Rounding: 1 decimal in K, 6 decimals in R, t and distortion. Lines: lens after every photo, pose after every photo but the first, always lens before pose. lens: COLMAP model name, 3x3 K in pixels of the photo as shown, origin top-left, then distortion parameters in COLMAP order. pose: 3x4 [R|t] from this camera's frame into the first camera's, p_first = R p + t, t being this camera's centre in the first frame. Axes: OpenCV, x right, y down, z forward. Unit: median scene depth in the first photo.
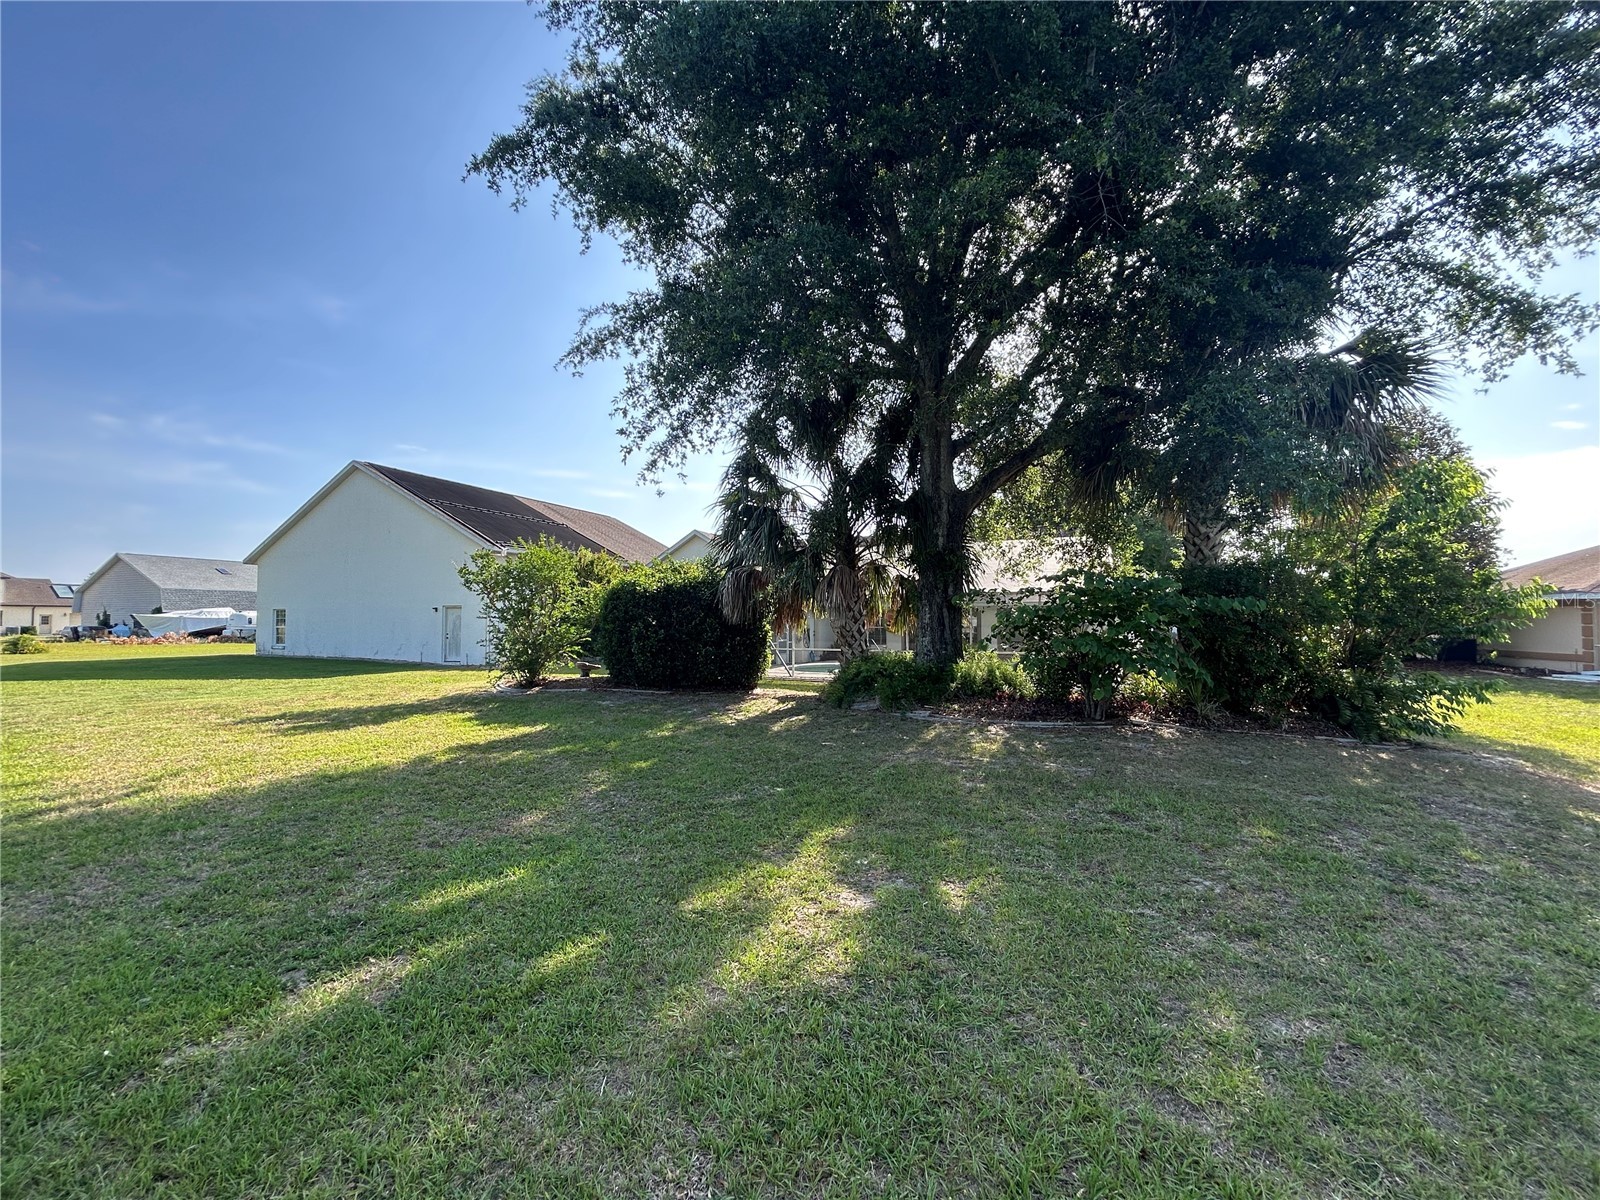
lens RADIAL K [[642.3, 0, 800.0], [0, 642.3, 600.0], [0, 0, 1]] dist [-0.000416, -0.000031]
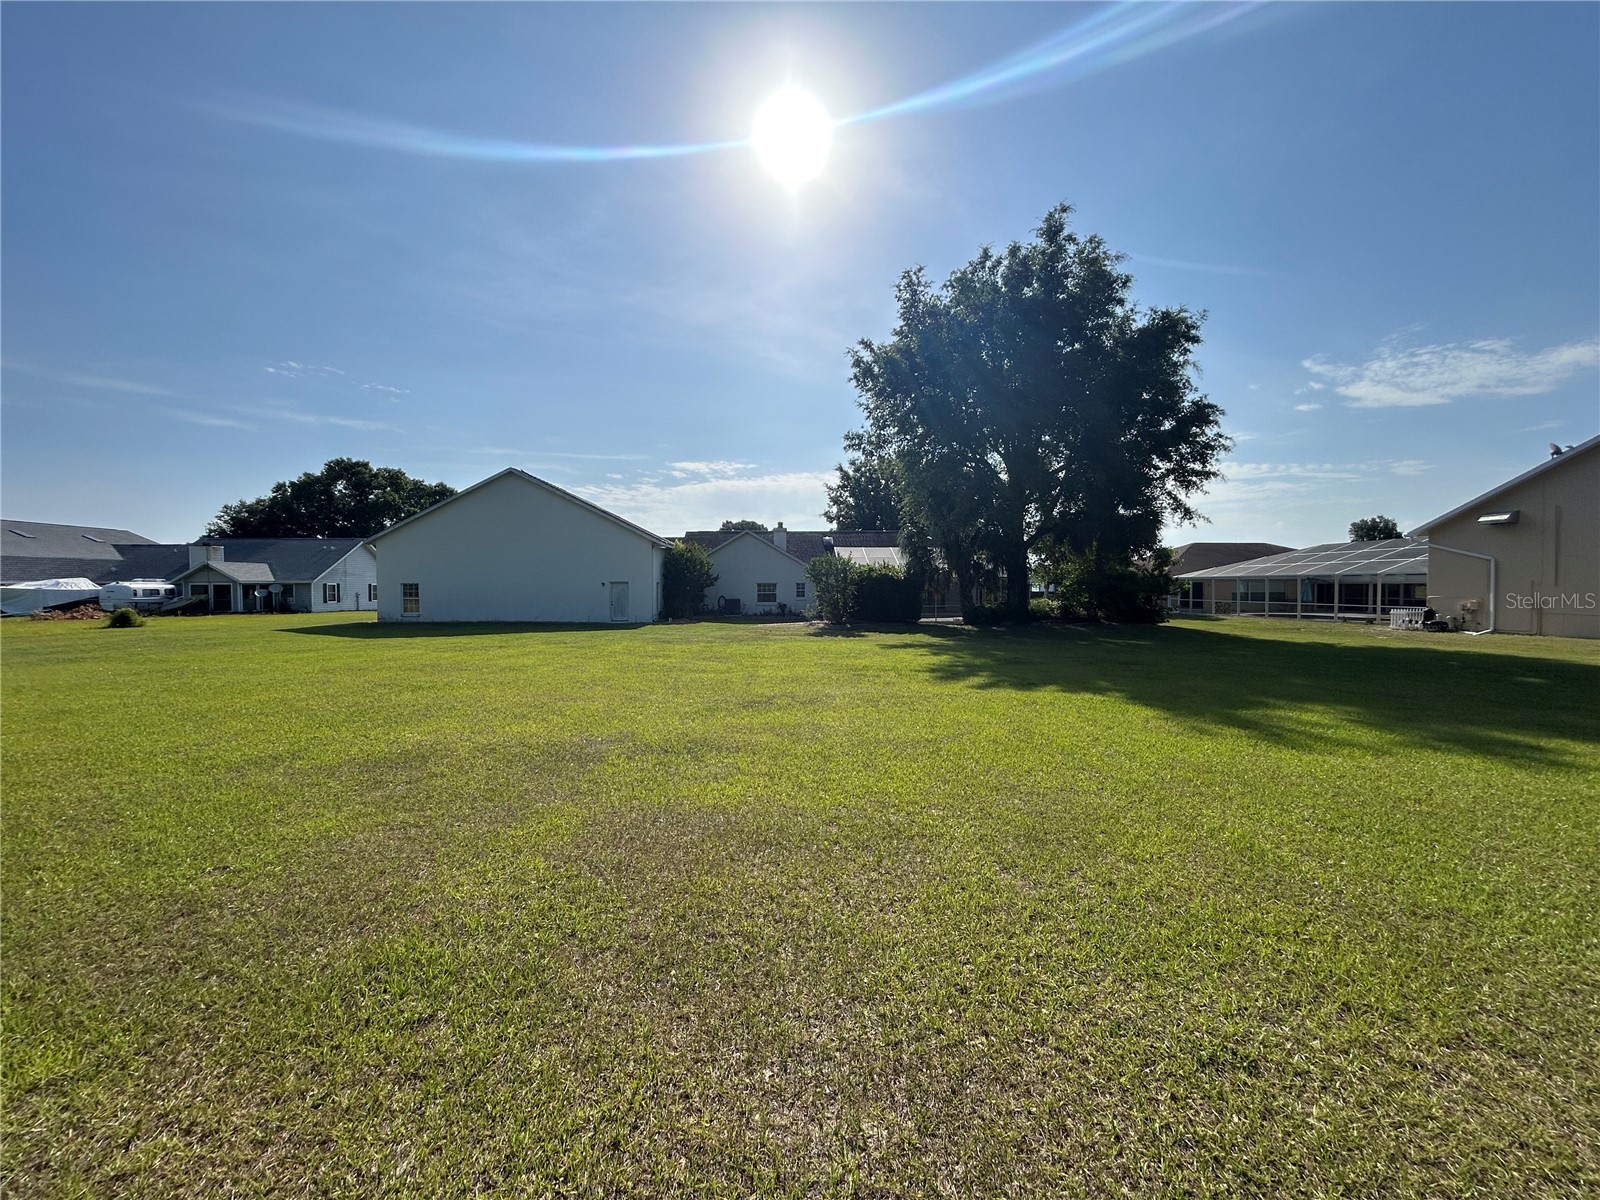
lens RADIAL K [[642.3, 0, 800.0], [0, 642.3, 600.0], [0, 0, 1]] dist [-0.000416, -0.000031]
pose [[0.908308, -0.010907, 0.418160, -1.356914], [-0.009996, 0.998809, 0.047763, -0.037858], [-0.418183, -0.047564, 0.907117, -0.808996]]
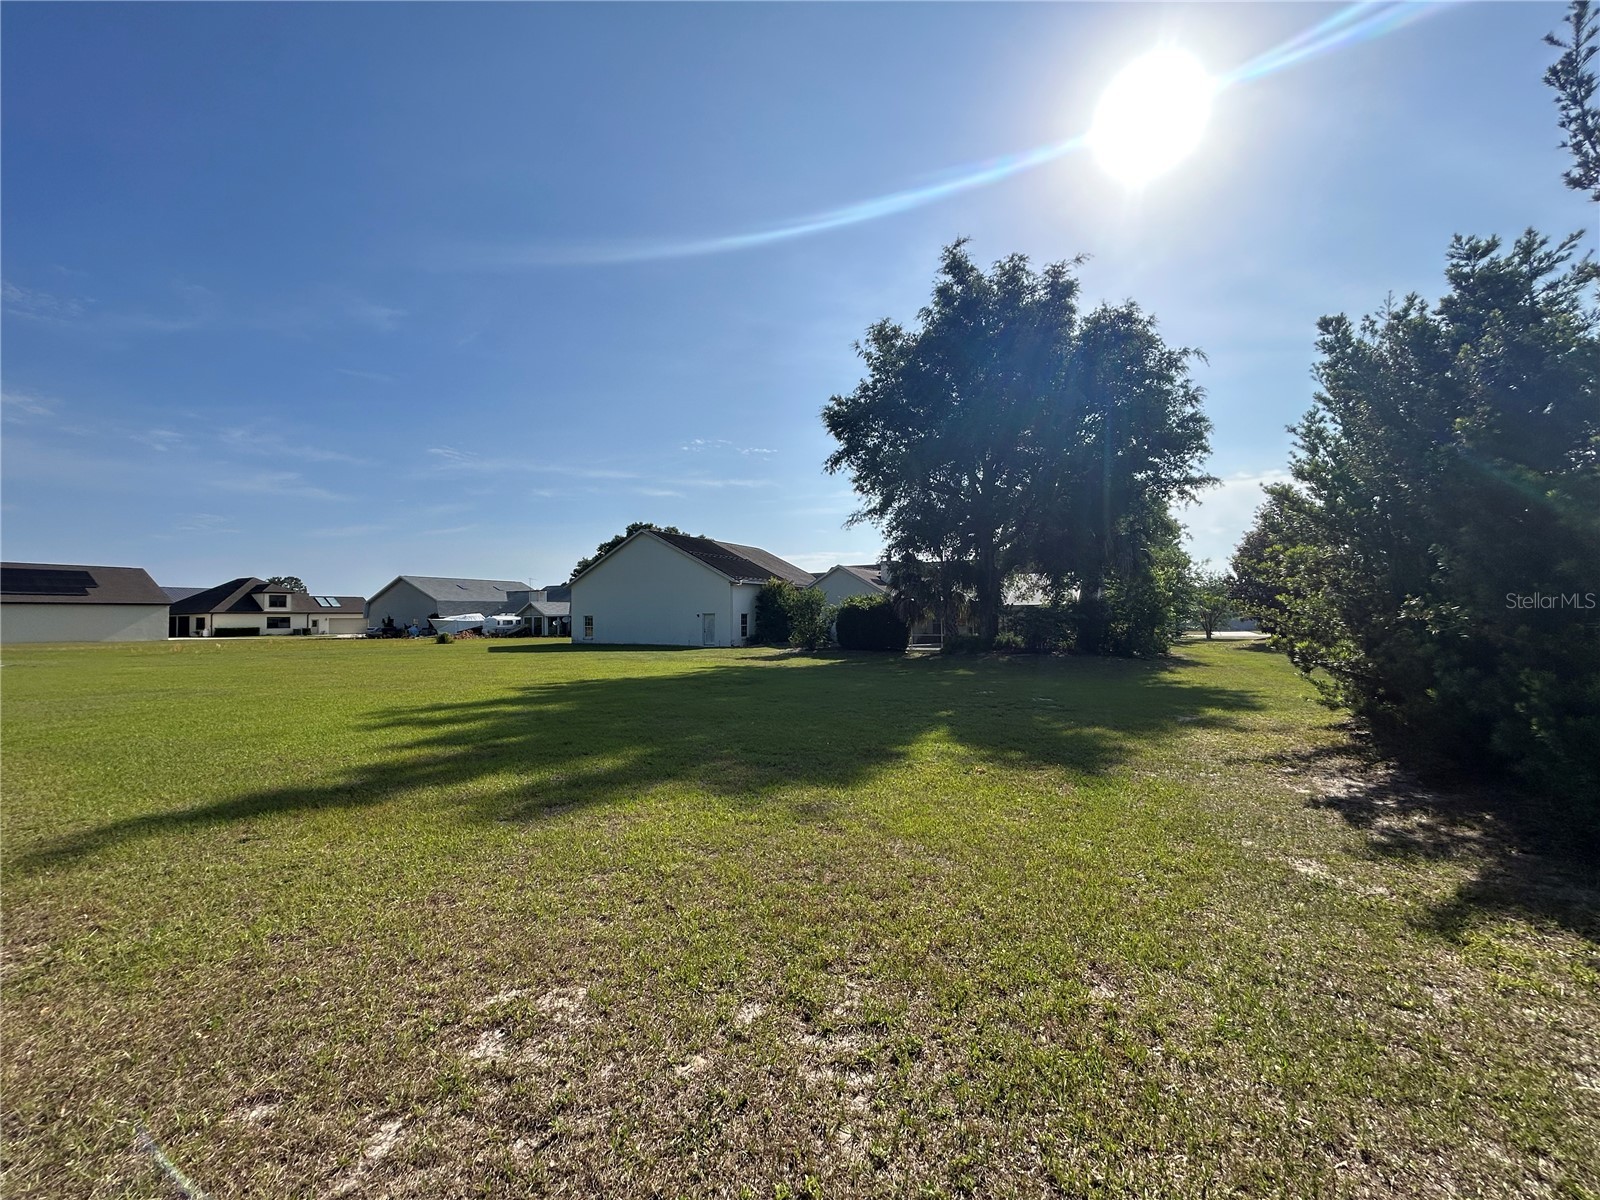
lens RADIAL K [[642.3, 0, 800.0], [0, 642.3, 600.0], [0, 0, 1]] dist [-0.000416, -0.000031]
pose [[0.996130, -0.011399, -0.087154, -0.244580], [0.011699, 0.999927, 0.002938, -0.051349], [0.087114, -0.003946, 0.996191, -1.285679]]
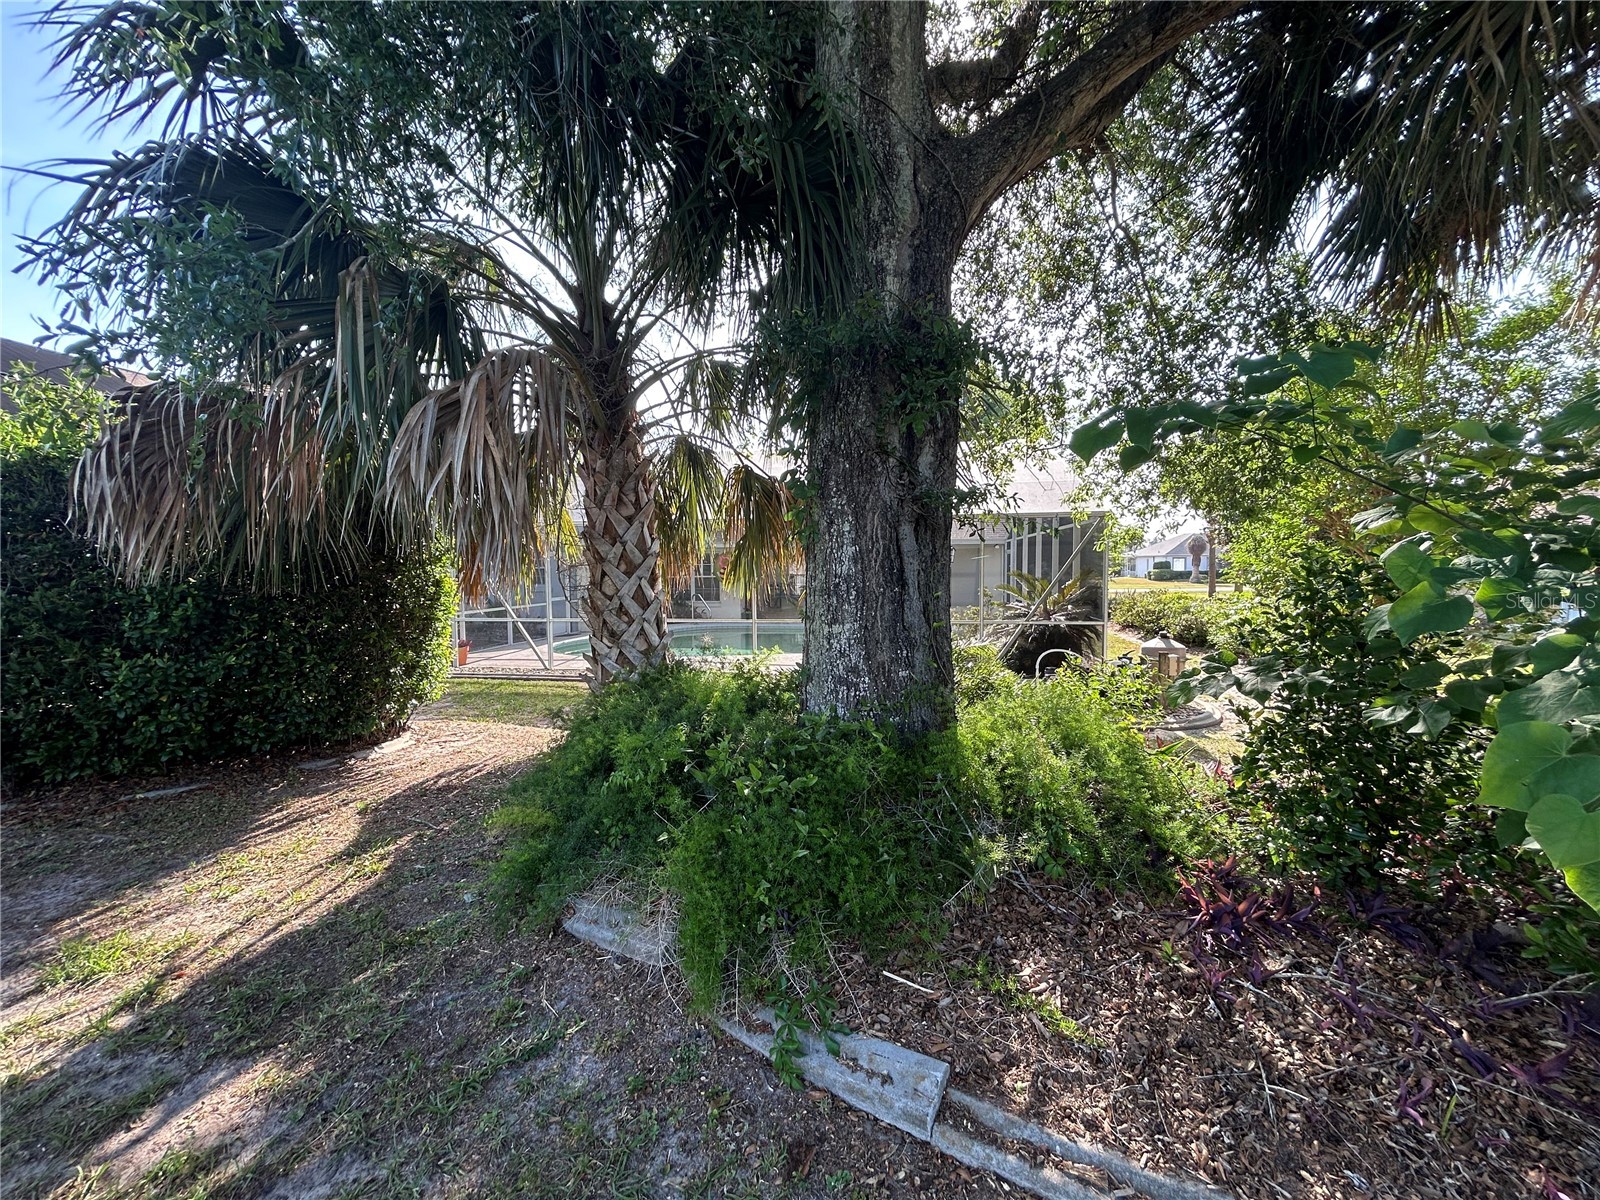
lens RADIAL K [[642.3, 0, 800.0], [0, 642.3, 600.0], [0, 0, 1]] dist [-0.000416, -0.000031]
pose [[0.967570, -0.016699, 0.252050, 0.086443], [-0.003271, 0.996900, 0.078606, 0.020477], [-0.252582, -0.076881, 0.964516, 0.601250]]
